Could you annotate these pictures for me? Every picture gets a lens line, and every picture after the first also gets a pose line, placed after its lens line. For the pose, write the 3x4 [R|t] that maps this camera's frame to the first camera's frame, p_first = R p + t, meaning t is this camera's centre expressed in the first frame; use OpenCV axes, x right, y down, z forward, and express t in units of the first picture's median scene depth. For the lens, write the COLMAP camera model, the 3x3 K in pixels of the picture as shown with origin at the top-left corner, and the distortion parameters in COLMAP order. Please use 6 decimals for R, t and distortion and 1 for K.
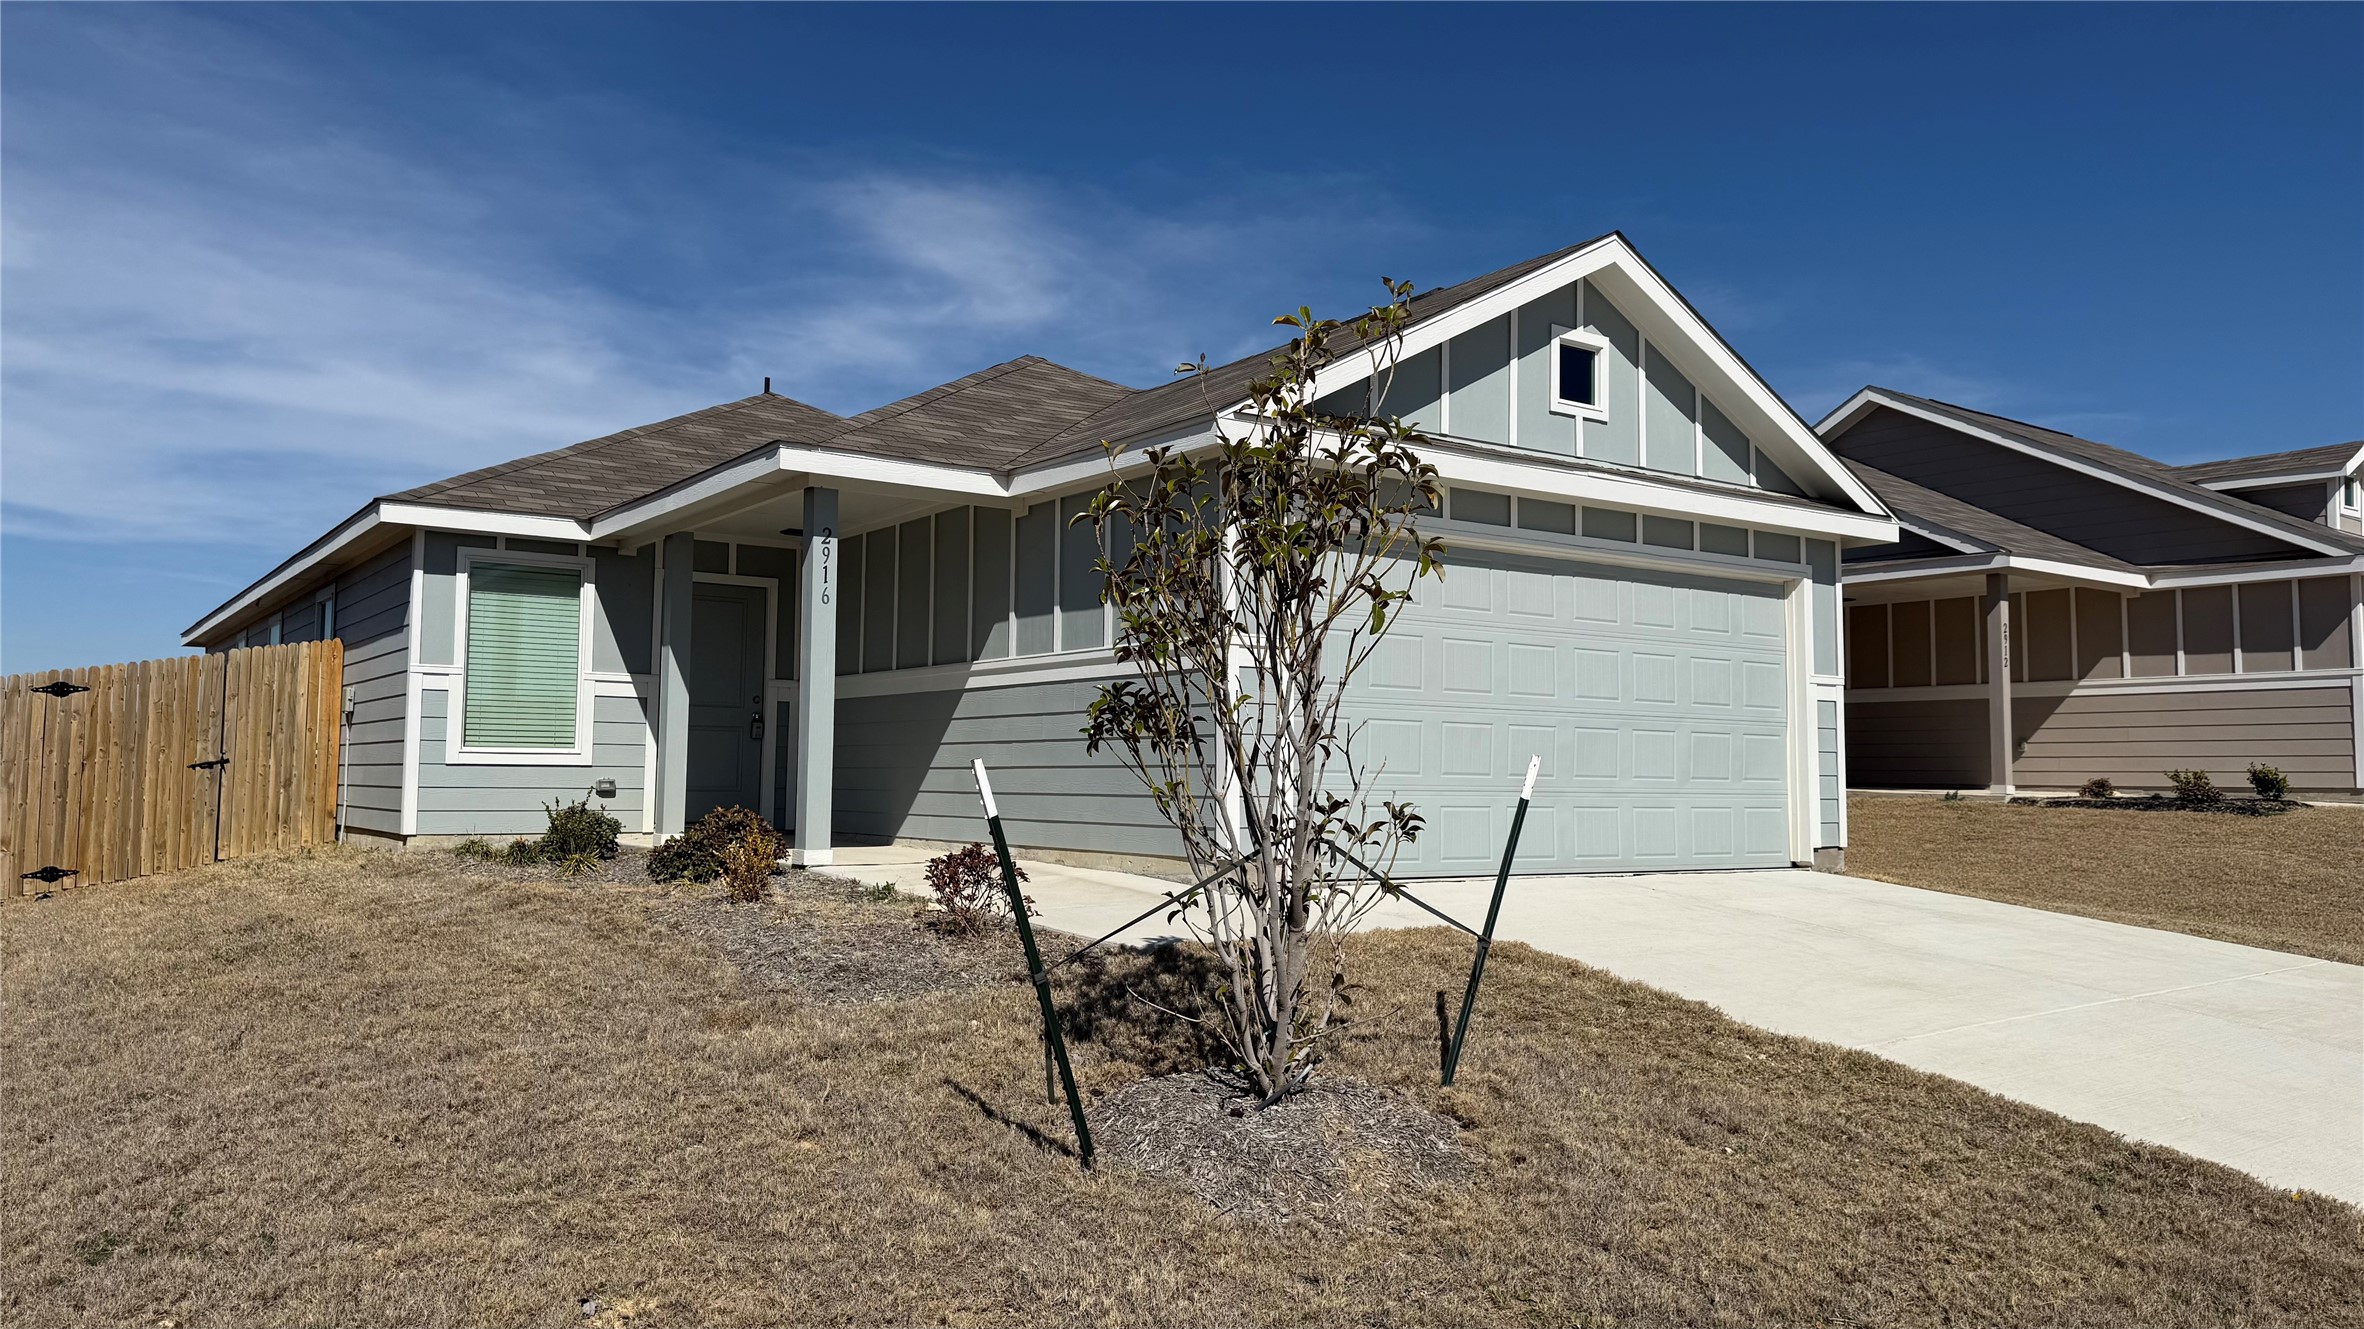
lens RADIAL K [[1680.8, 0, 1175.6], [0, 1680.8, 653.3], [0, 0, 1]] dist [0.040466, -0.009973]
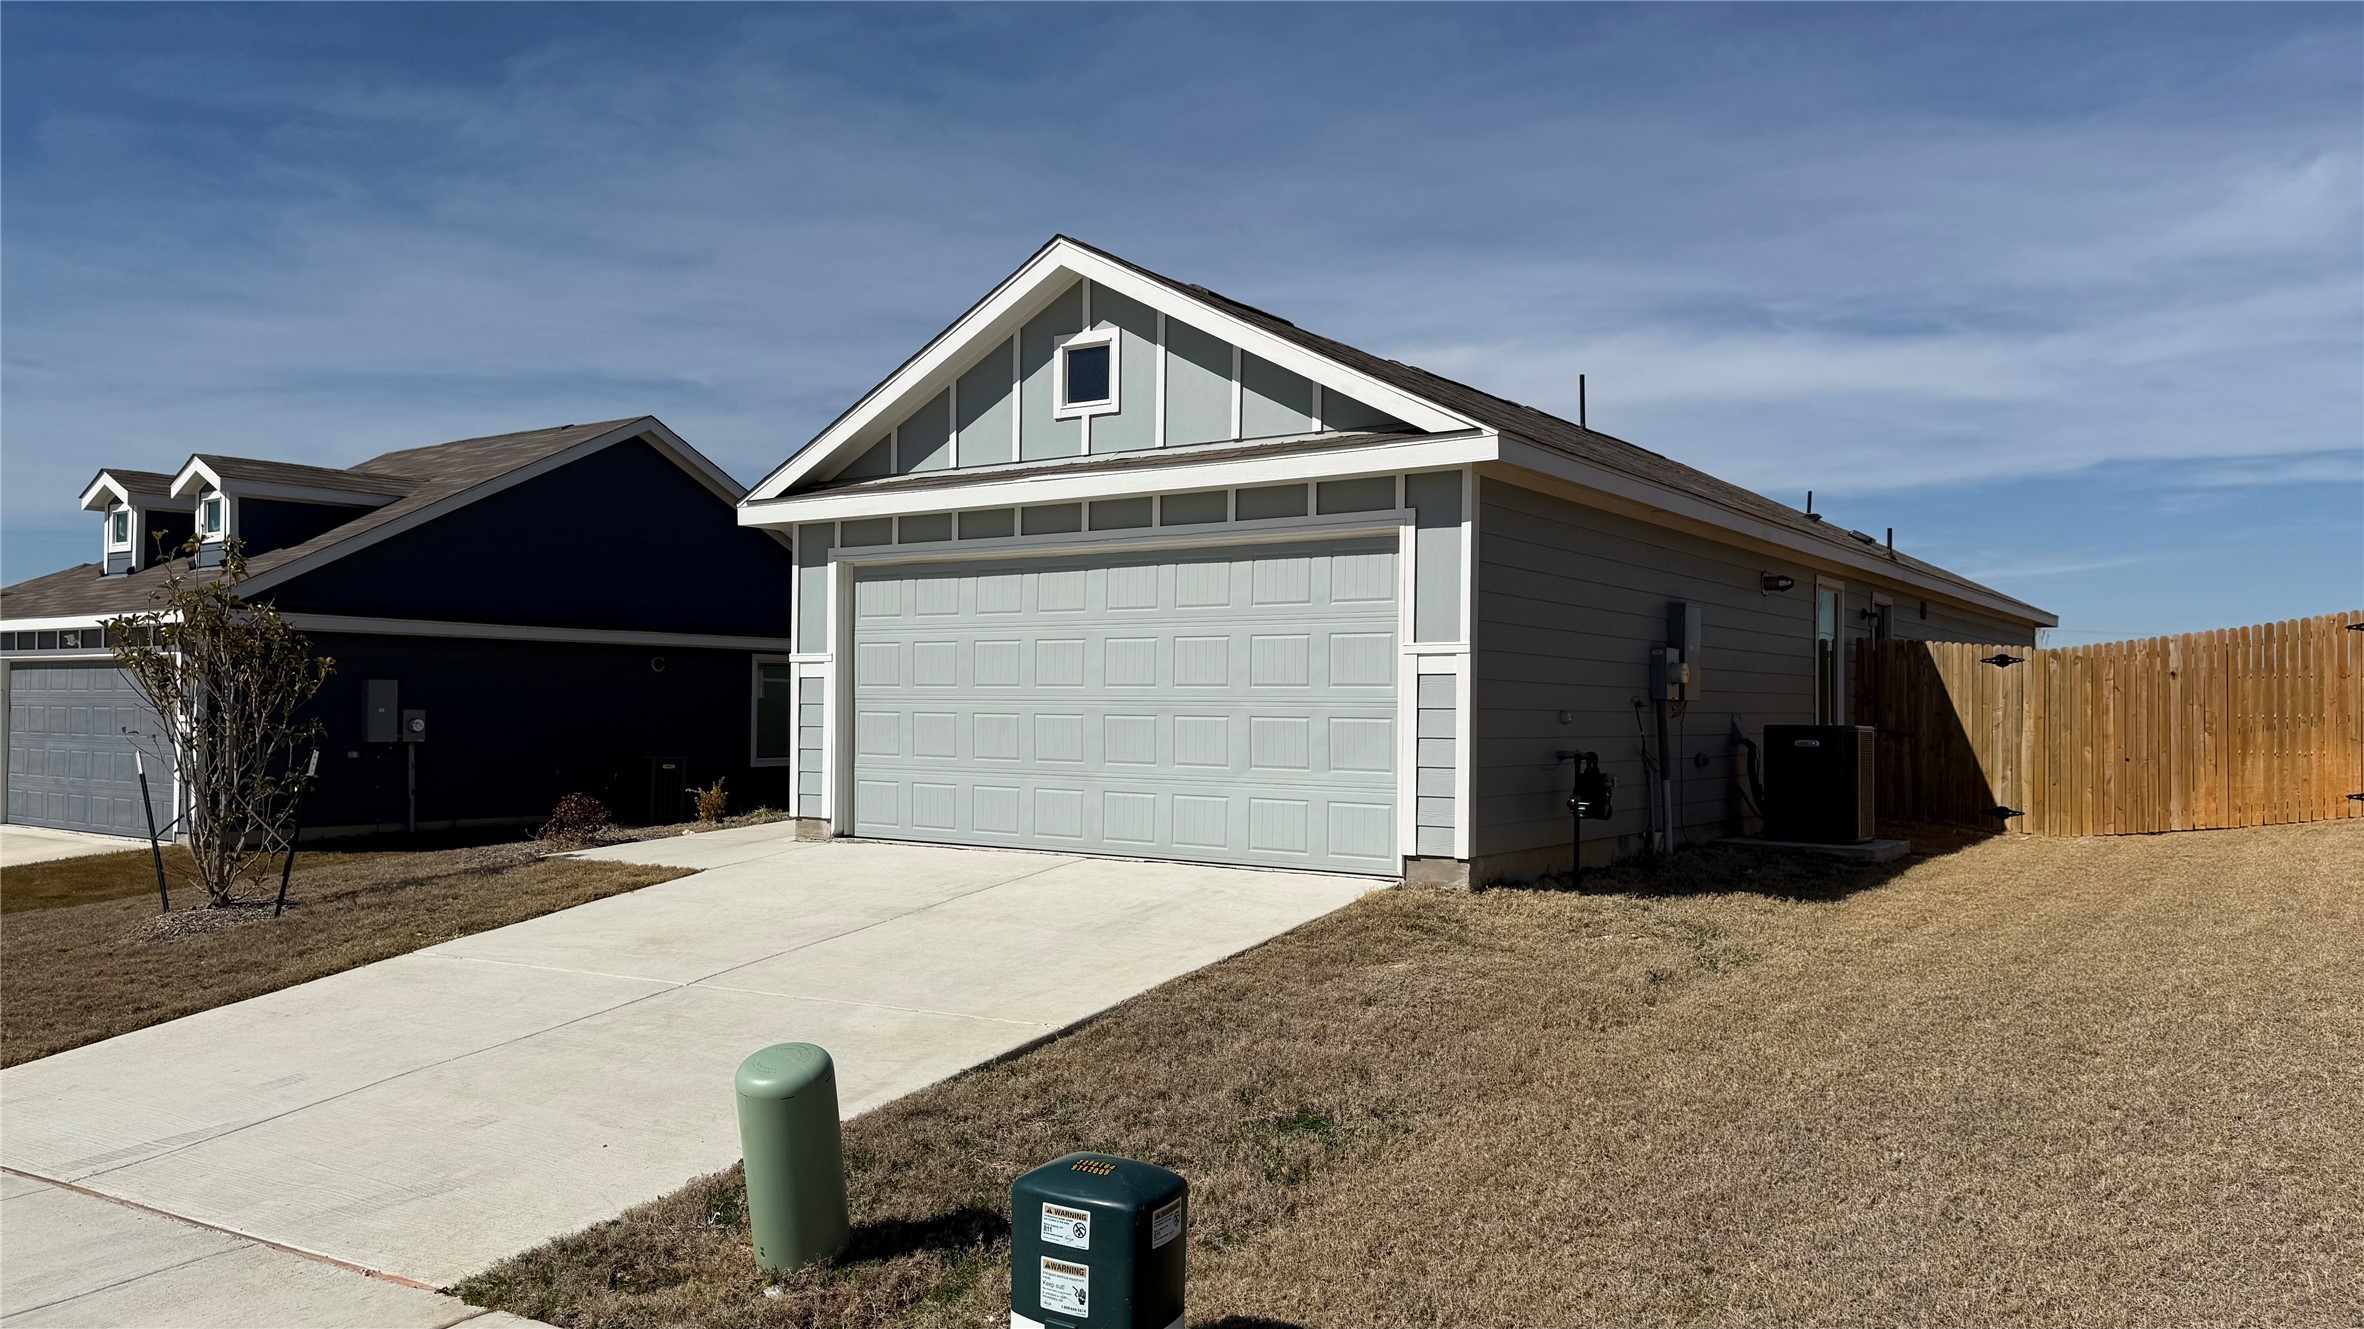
lens RADIAL K [[1680.8, 0, 1197.8], [0, 1680.8, 685.0], [0, 0, 1]] dist [0.040466, -0.009973]
pose [[0.345022, -0.021502, -0.938348, 1.157252], [0.066752, 0.997768, 0.001680, 0.025853], [0.936218, -0.063217, 0.345688, 0.654824]]
